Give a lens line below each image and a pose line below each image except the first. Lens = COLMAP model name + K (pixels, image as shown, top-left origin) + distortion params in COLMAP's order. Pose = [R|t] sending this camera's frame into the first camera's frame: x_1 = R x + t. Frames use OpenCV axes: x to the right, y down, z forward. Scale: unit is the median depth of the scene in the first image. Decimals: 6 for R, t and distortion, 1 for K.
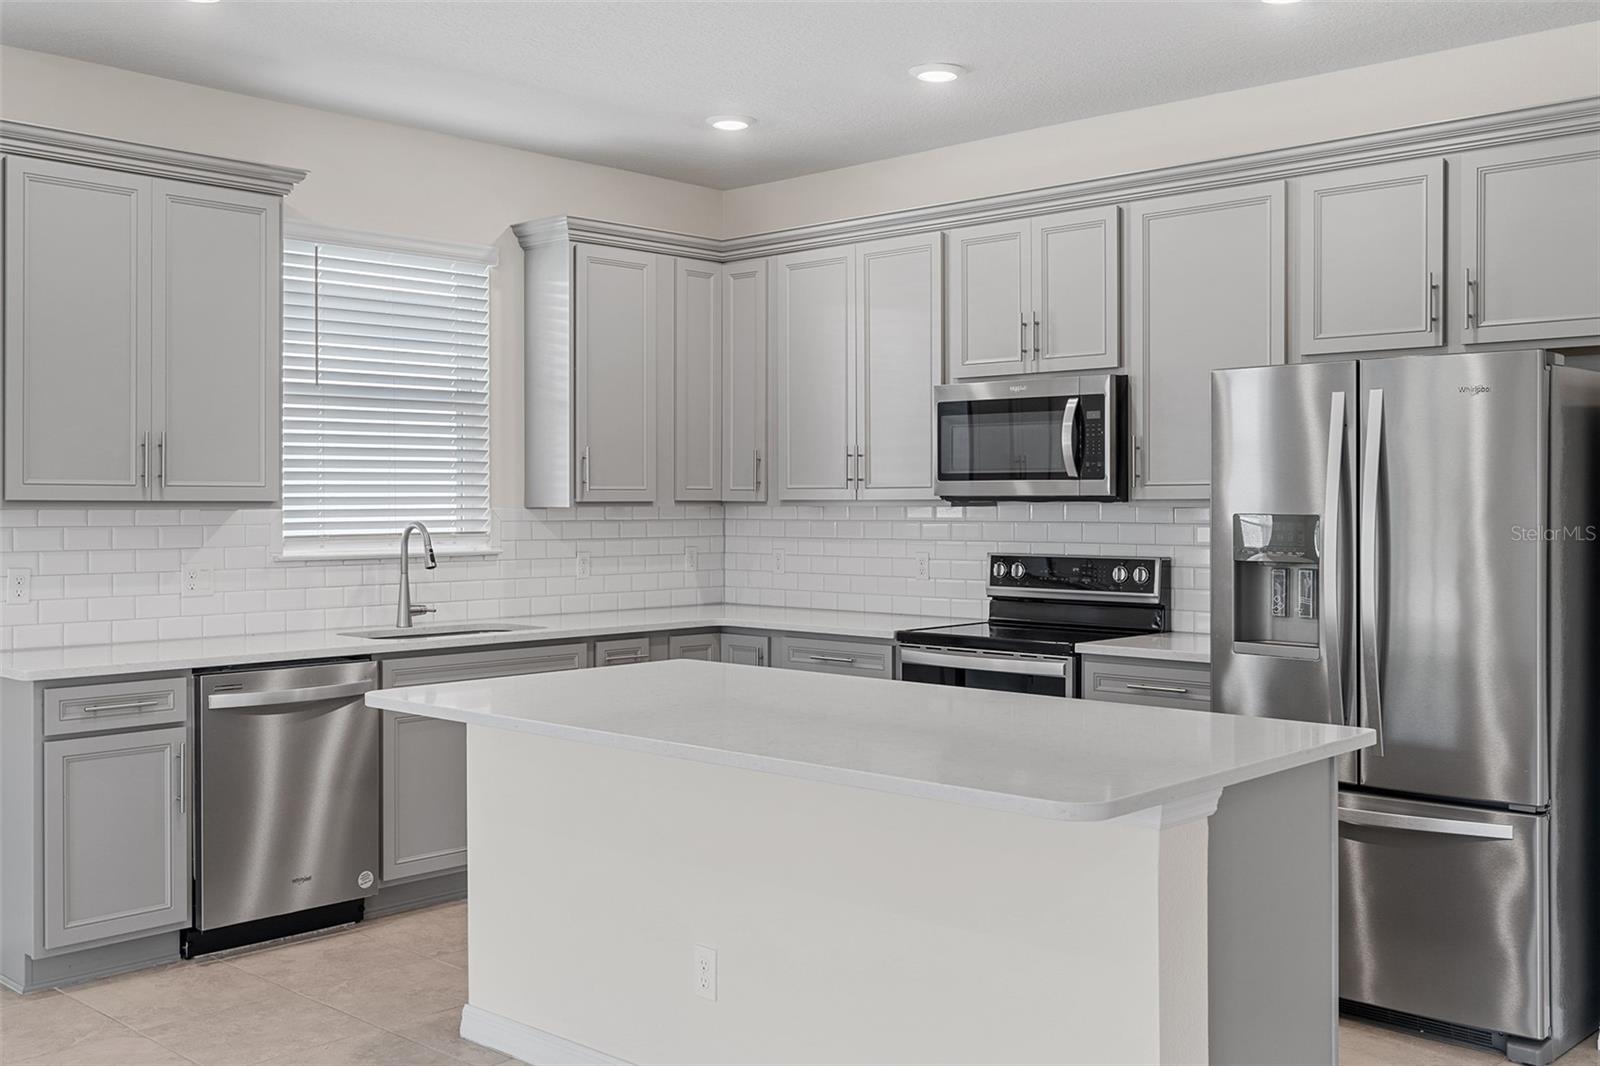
lens RADIAL K [[1568.8, 0, 799.6], [0, 1568.8, 511.4], [0, 0, 1]] dist [0.011980, 0.000000]
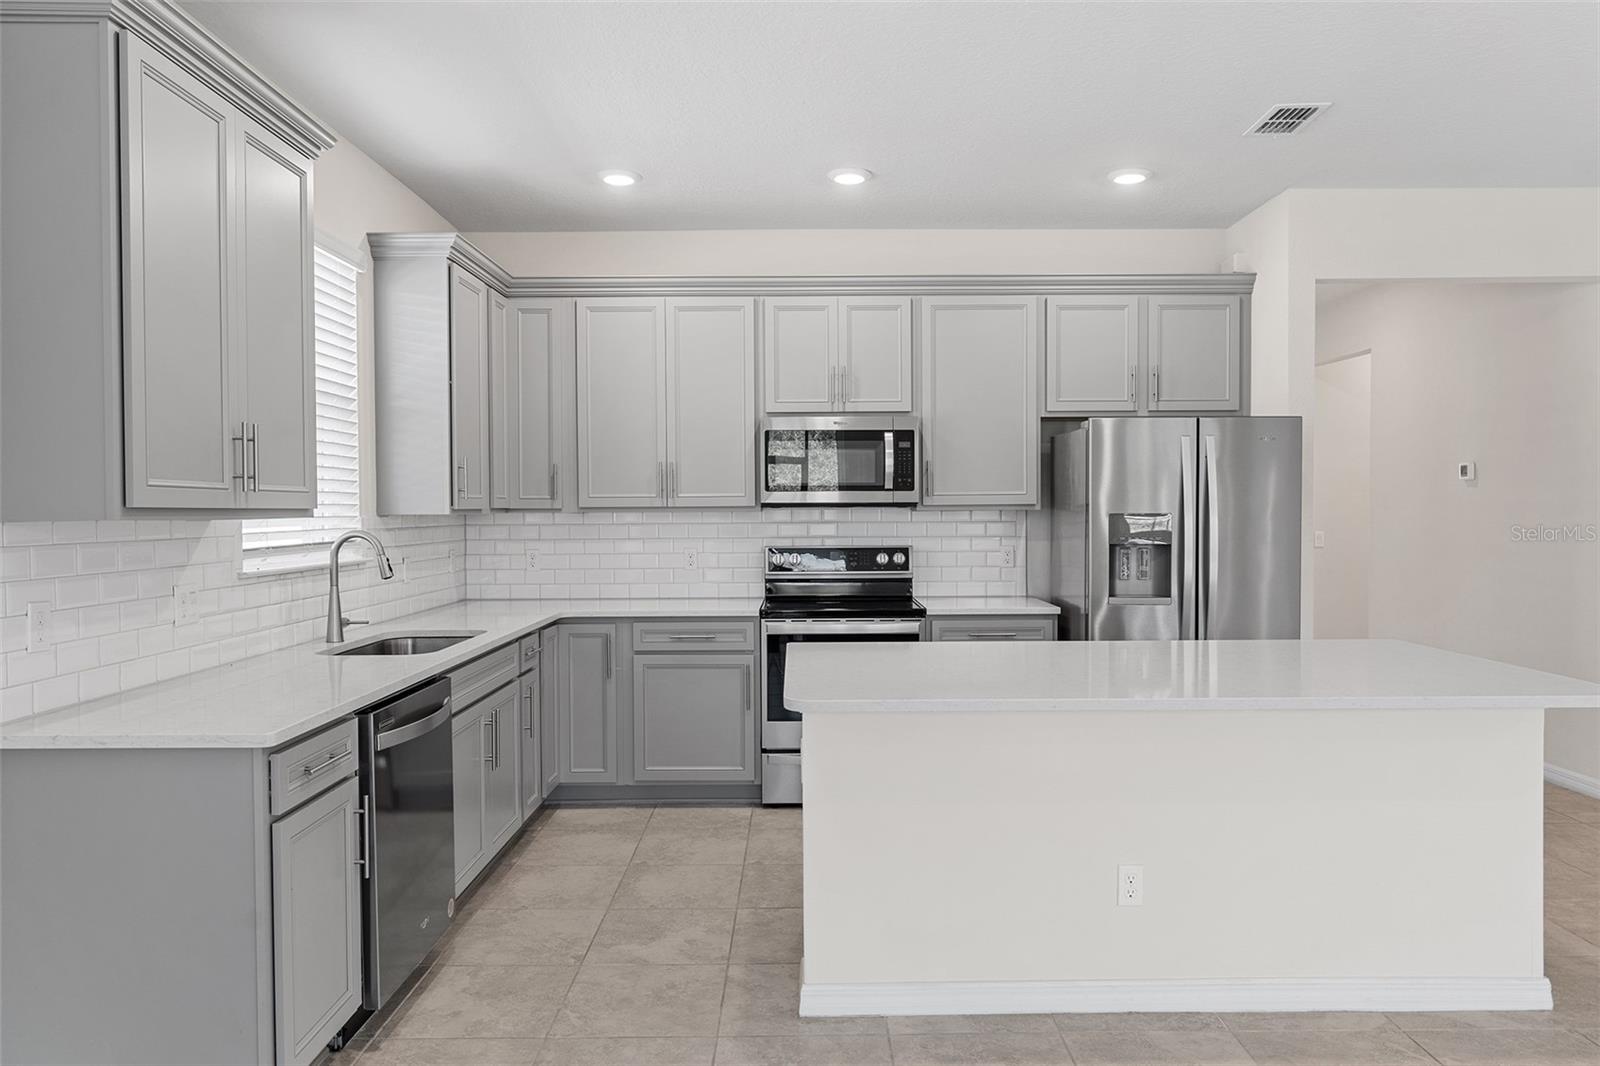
lens RADIAL K [[1070.1, 0, 802.7], [0, 1070.1, 532.1], [0, 0, 1]] dist [-0.001546, 0.000680]
pose [[0.728194, -0.019030, 0.685107, -0.509421], [0.009640, 0.999800, 0.017525, -0.001149], [-0.685304, -0.006157, 0.728231, 0.352116]]
